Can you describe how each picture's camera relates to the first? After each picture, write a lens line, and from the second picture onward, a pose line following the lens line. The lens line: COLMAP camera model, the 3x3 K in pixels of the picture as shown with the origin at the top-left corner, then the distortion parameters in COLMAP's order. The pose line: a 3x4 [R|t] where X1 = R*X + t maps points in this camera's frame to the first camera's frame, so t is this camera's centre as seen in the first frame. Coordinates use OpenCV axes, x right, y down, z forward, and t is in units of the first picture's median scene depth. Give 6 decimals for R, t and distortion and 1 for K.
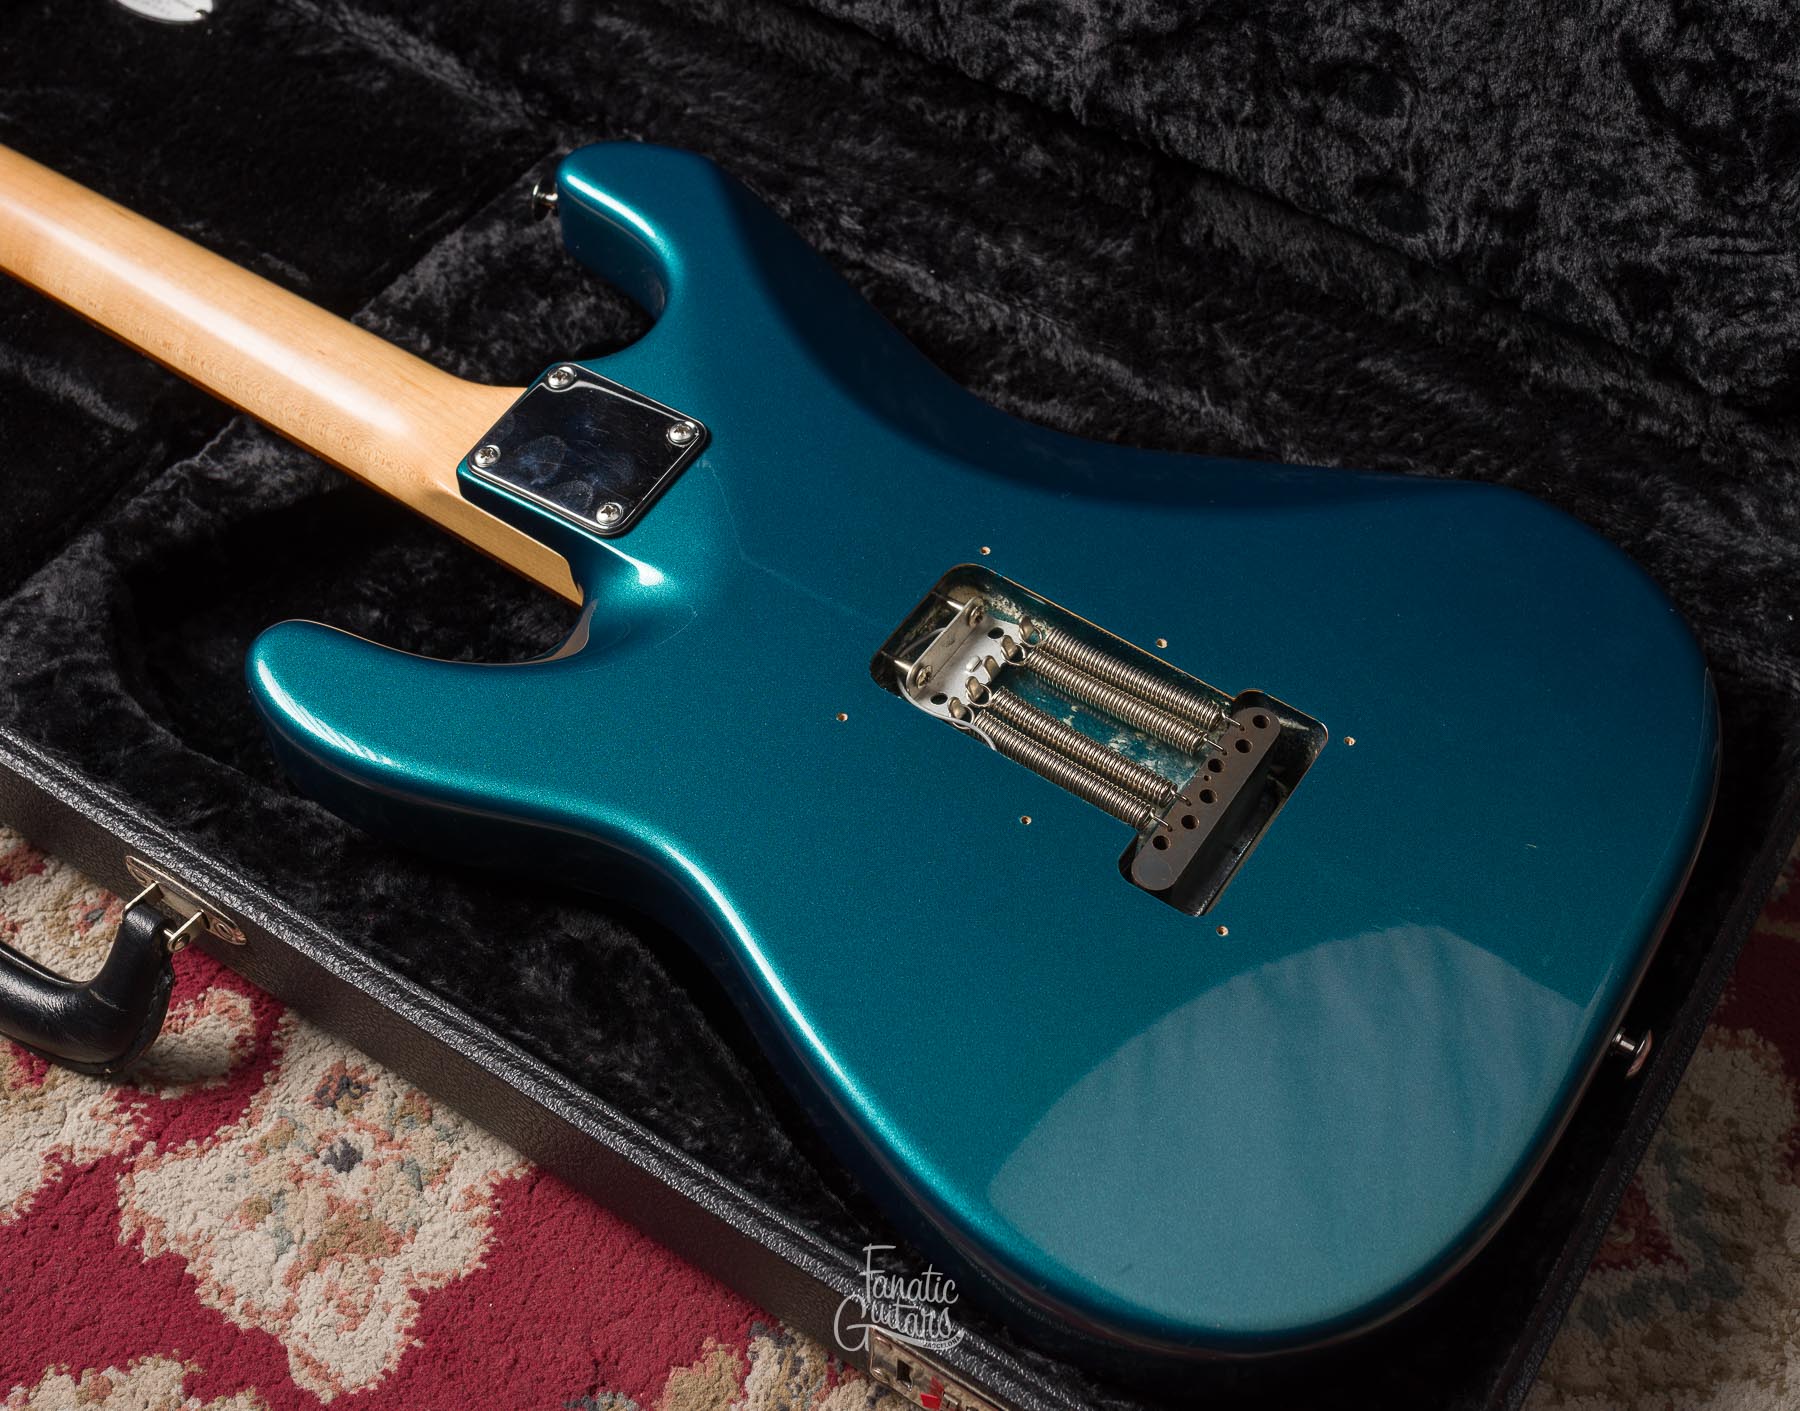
lens RADIAL K [[2182.8, 0, 962.5], [0, 2182.8, 702.8], [0, 0, 1]] dist [-0.000602, 0.000000]
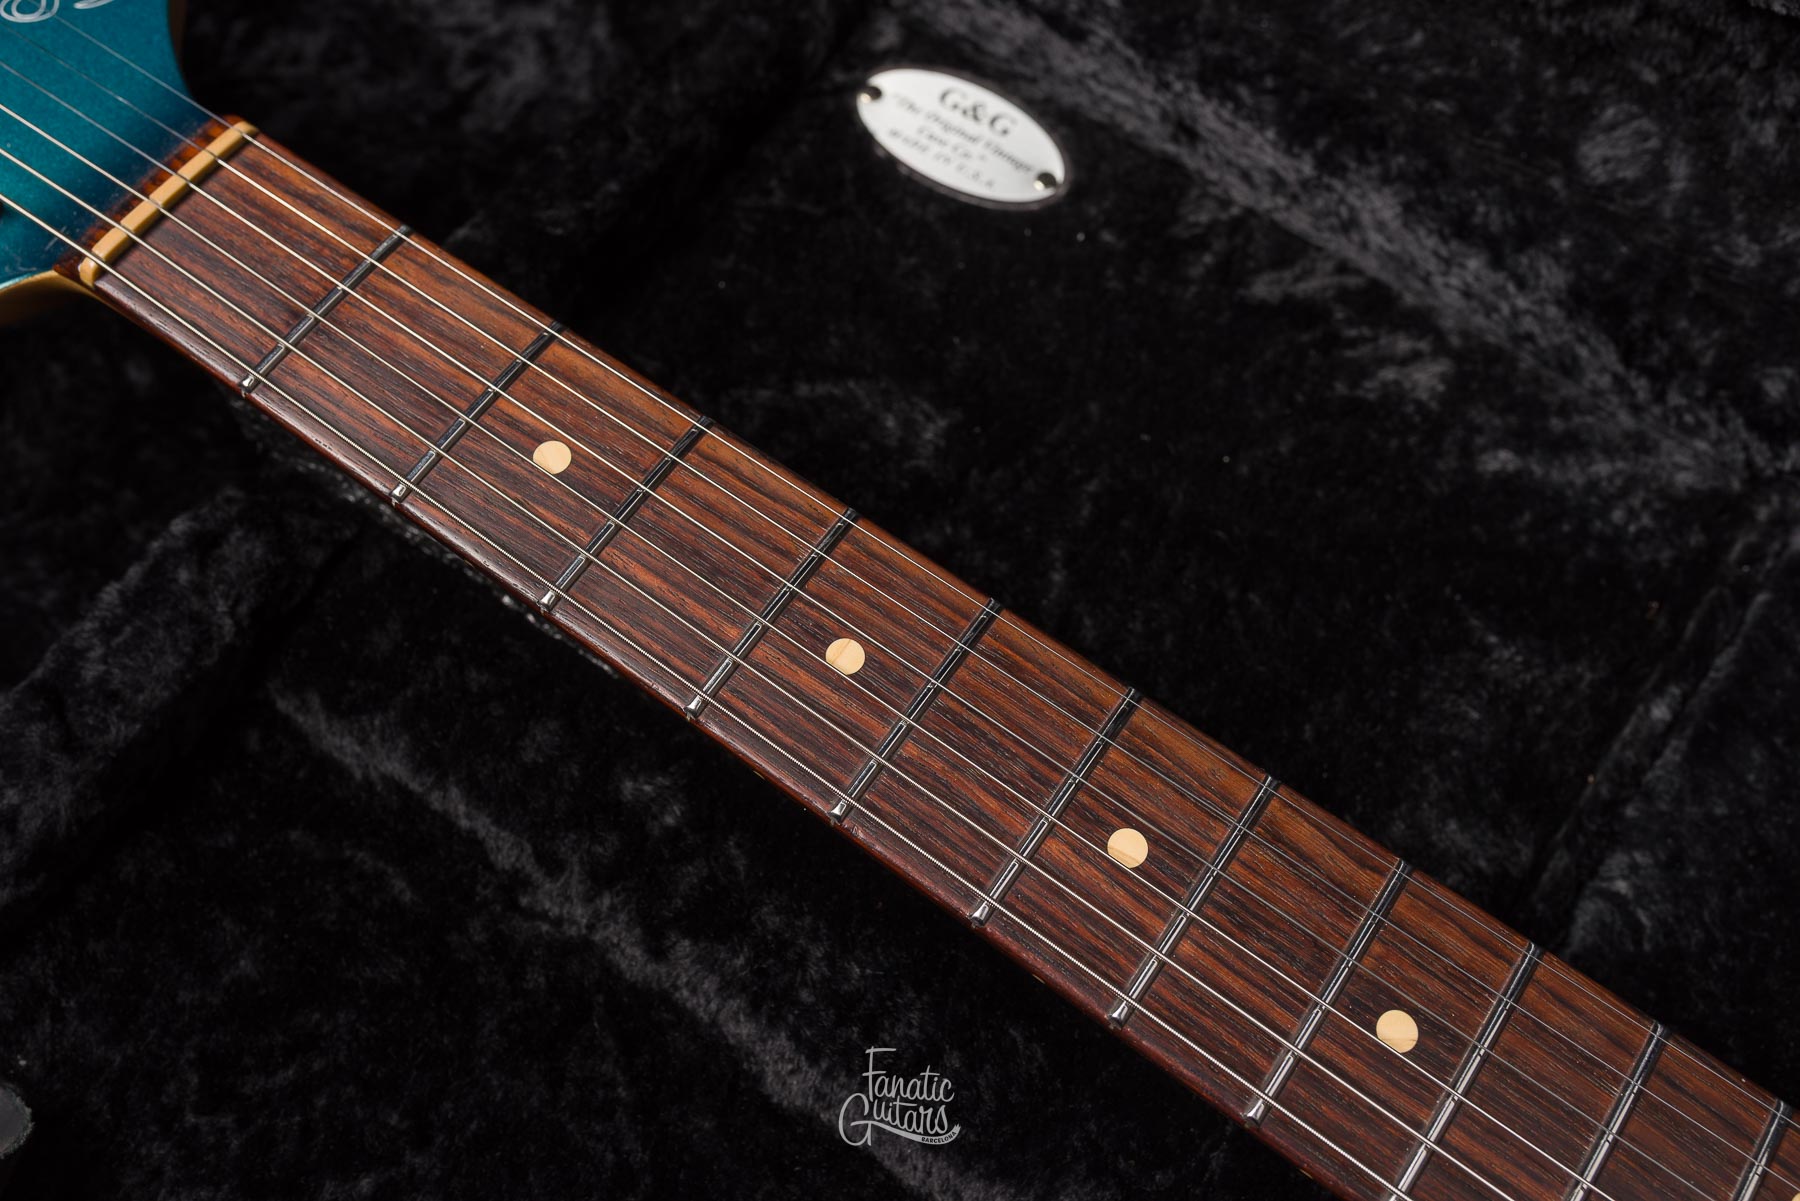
lens RADIAL K [[1808.5, 0, 898.8], [0, 1808.5, 601.7], [0, 0, 1]] dist [0.003585, 0.000000]
pose [[0.998335, 0.029793, -0.049396, -0.480370], [-0.017018, 0.970301, 0.241302, -0.430404], [0.055118, -0.240060, 0.969192, 0.716307]]
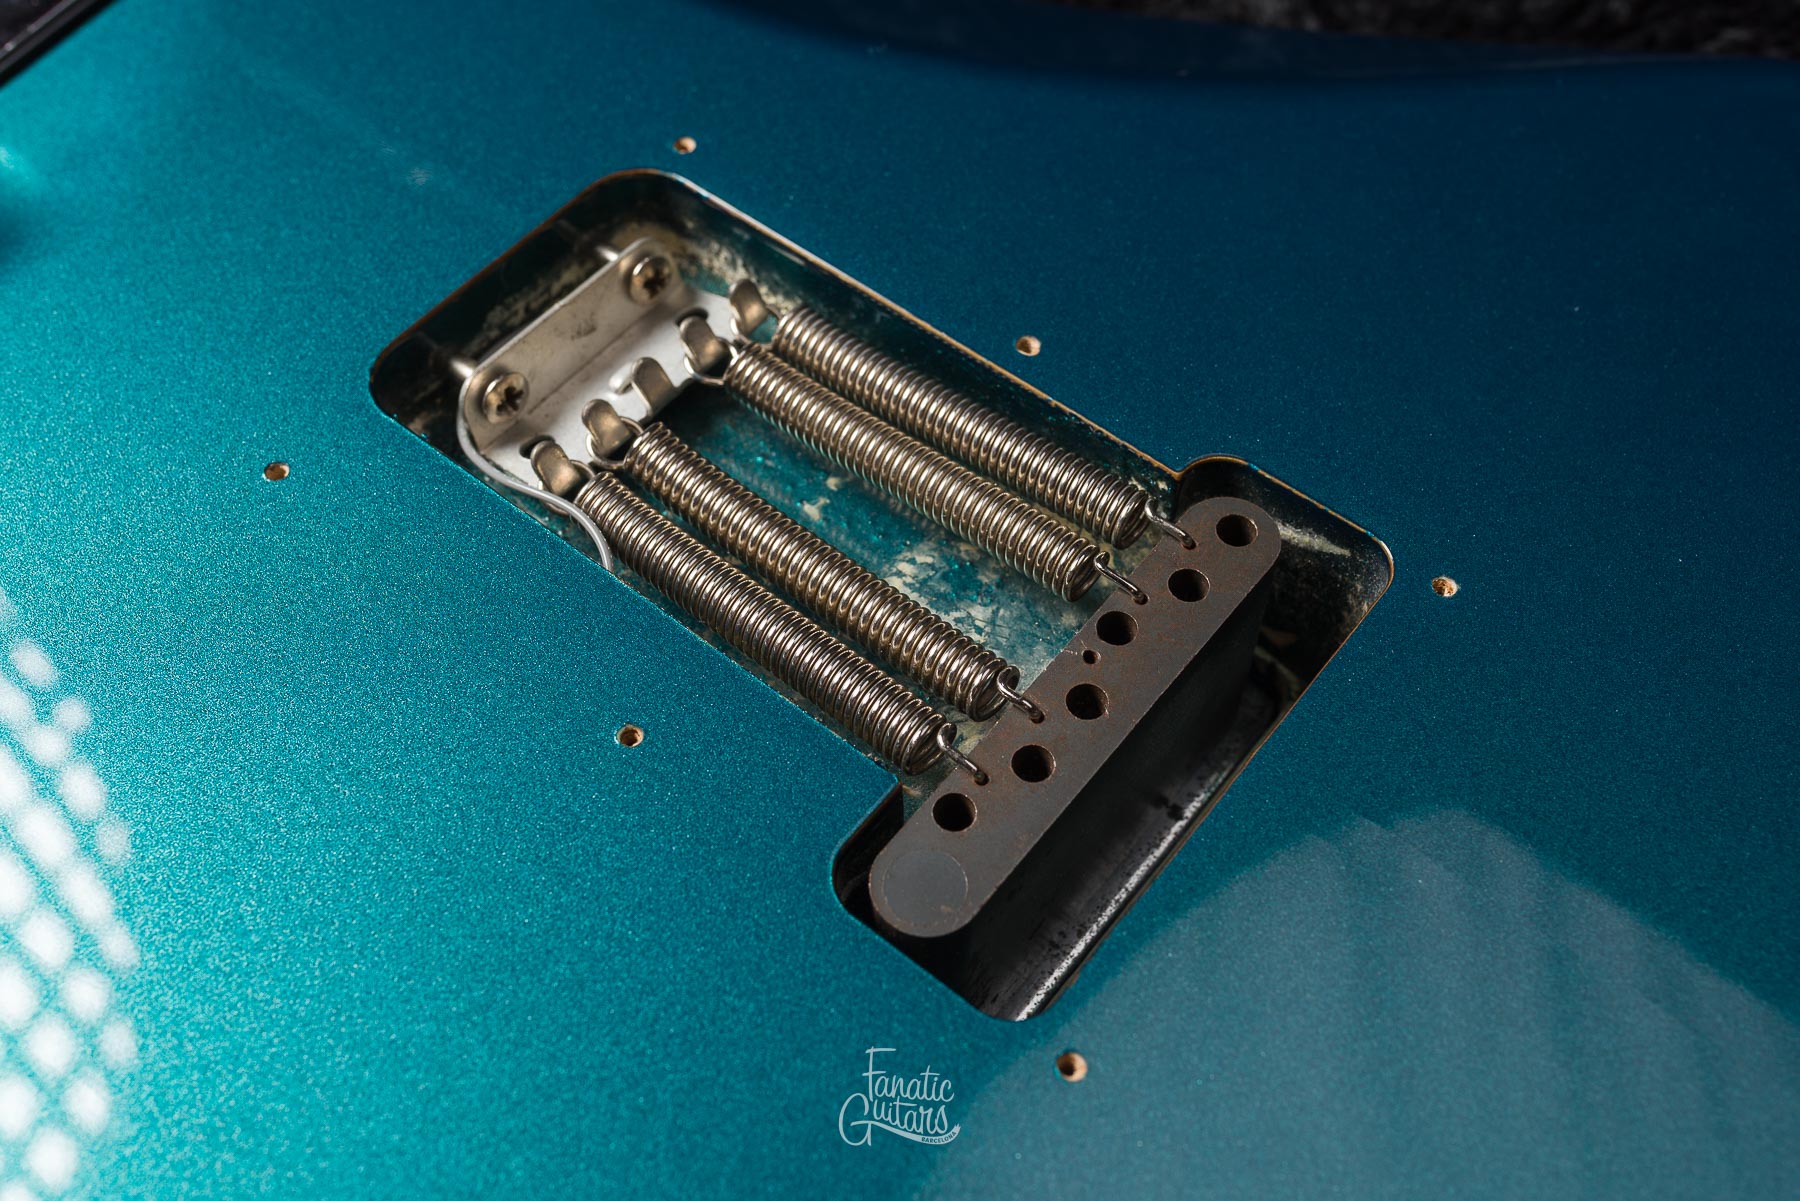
lens RADIAL K [[1808.5, 0, 912.4], [0, 1808.5, 599.7], [0, 0, 1]] dist [0.003585, 0.000000]
pose [[0.991758, 0.053661, -0.116346, 0.107888], [-0.048728, 0.997805, 0.044834, 0.008780], [0.118496, -0.038795, 0.992196, 0.595941]]
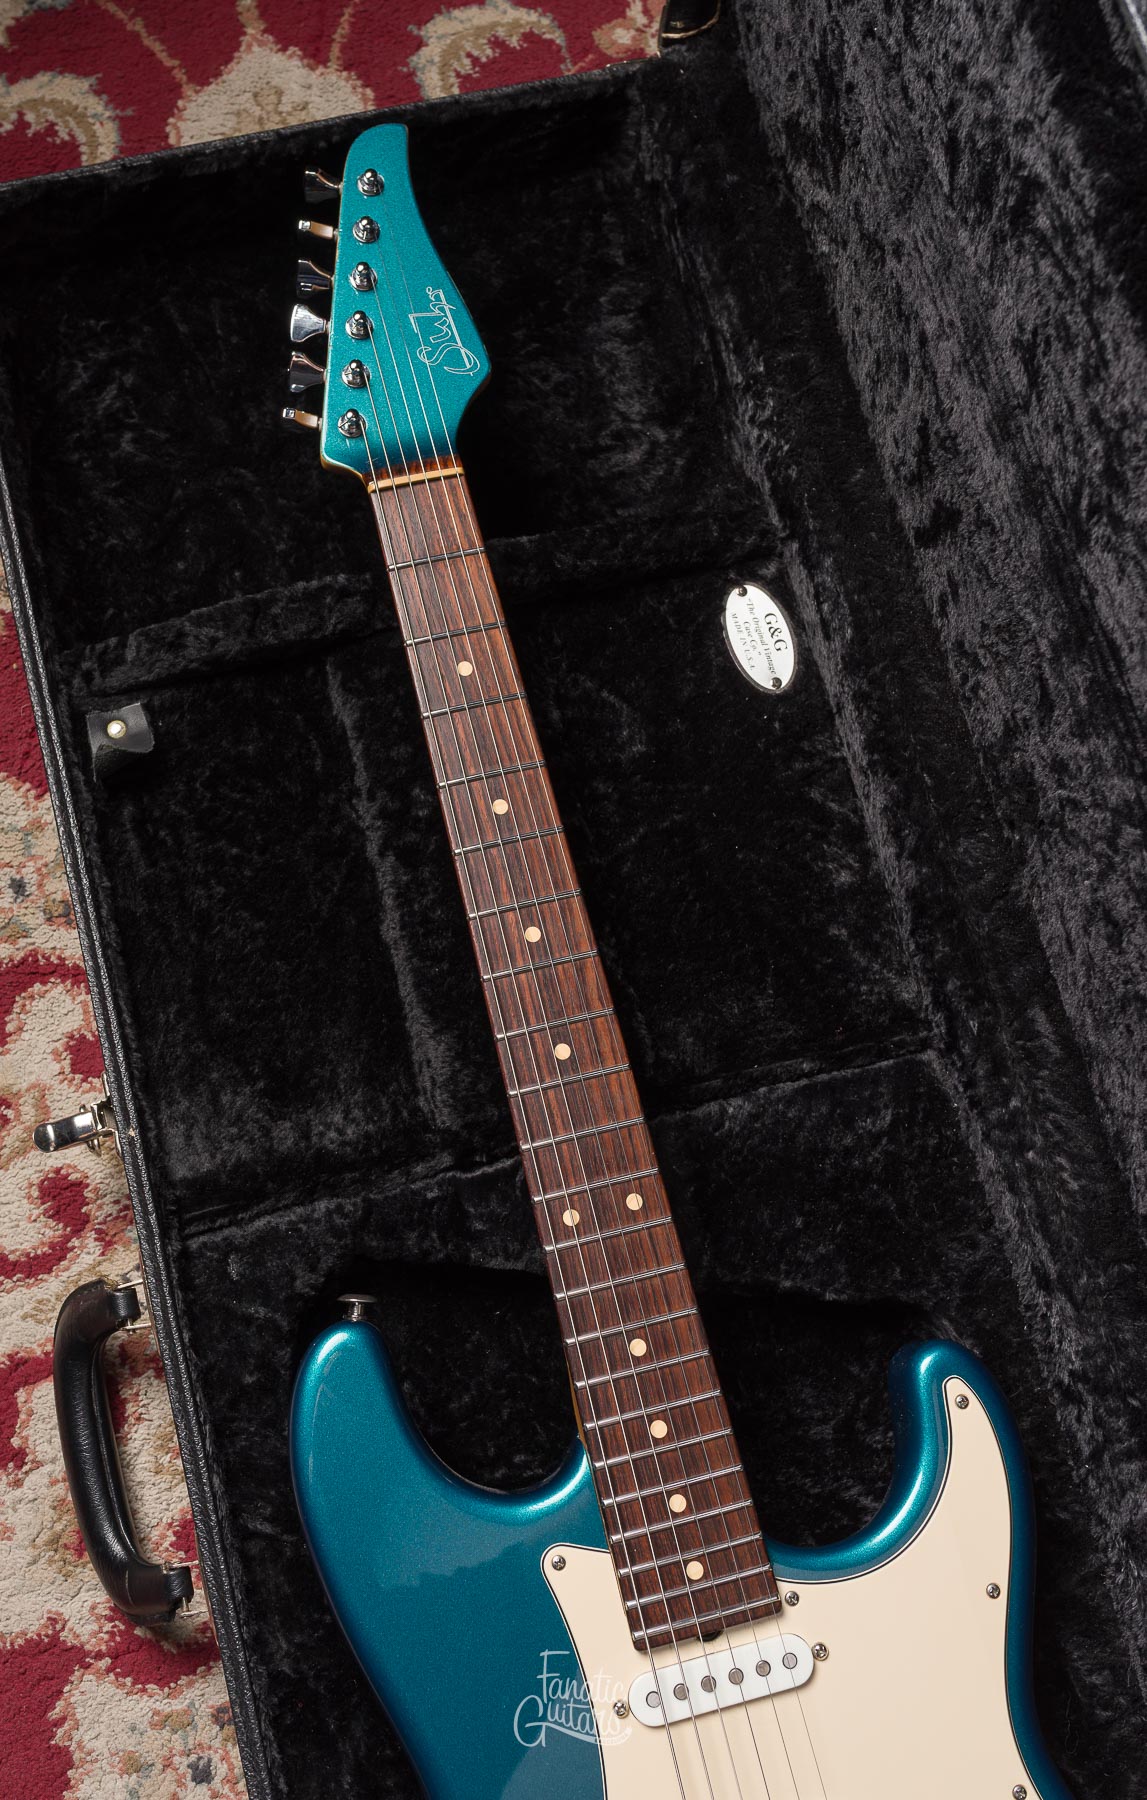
lens RADIAL K [[1875.5, 0, 505.4], [0, 1875.5, 840.3], [0, 0, 1]] dist [0.000441, 0.000000]
pose [[0.726244, 0.655754, -0.206295, -0.271806], [-0.548627, 0.733706, 0.400853, -0.743397], [0.414221, -0.177938, 0.892614, 0.139429]]
